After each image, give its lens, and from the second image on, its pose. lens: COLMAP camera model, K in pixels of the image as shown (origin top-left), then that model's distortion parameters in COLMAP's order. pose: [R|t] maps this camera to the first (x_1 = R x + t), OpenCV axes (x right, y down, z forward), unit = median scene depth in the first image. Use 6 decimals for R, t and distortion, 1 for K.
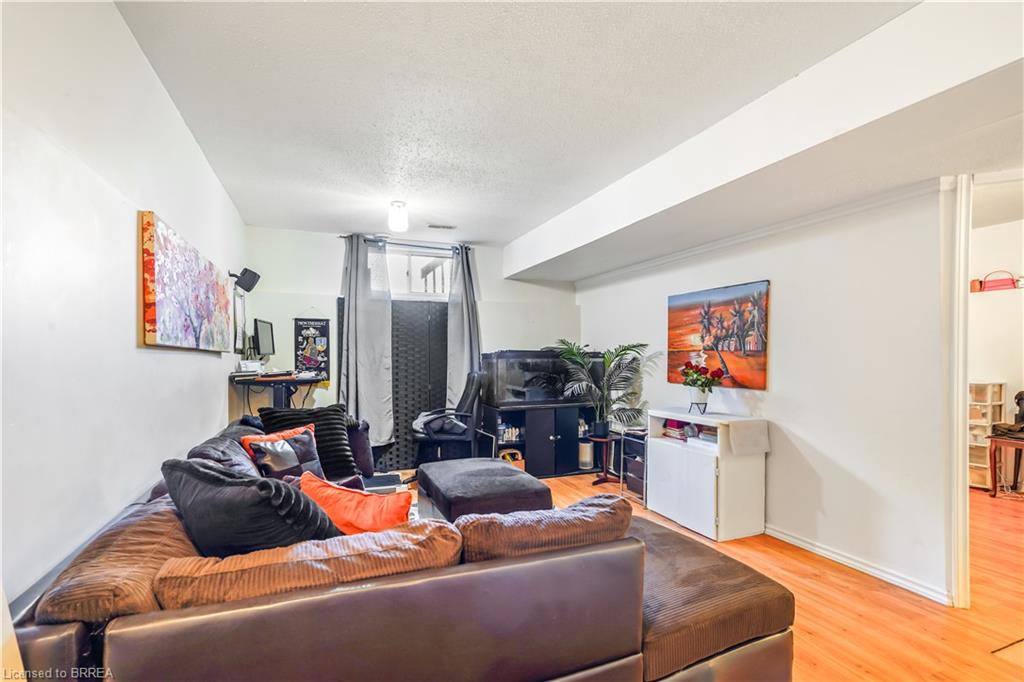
lens RADIAL K [[476.6, 0, 513.5], [0, 476.6, 351.8], [0, 0, 1]] dist [0.000340, 0.001697]
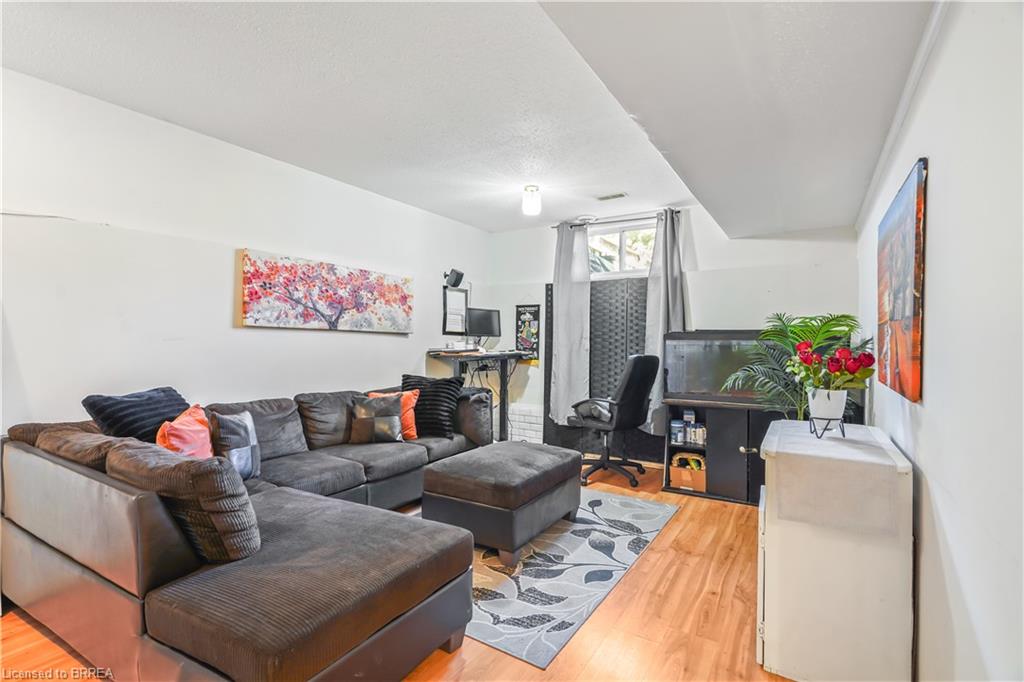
lens RADIAL K [[476.6, 0, 517.5], [0, 476.6, 338.9], [0, 0, 1]] dist [0.000340, 0.001697]
pose [[0.608173, -0.001489, -0.793803, 0.459418], [0.000906, 0.999999, -0.001182, 0.012897], [0.793804, -0.000001, 0.608173, 0.291552]]
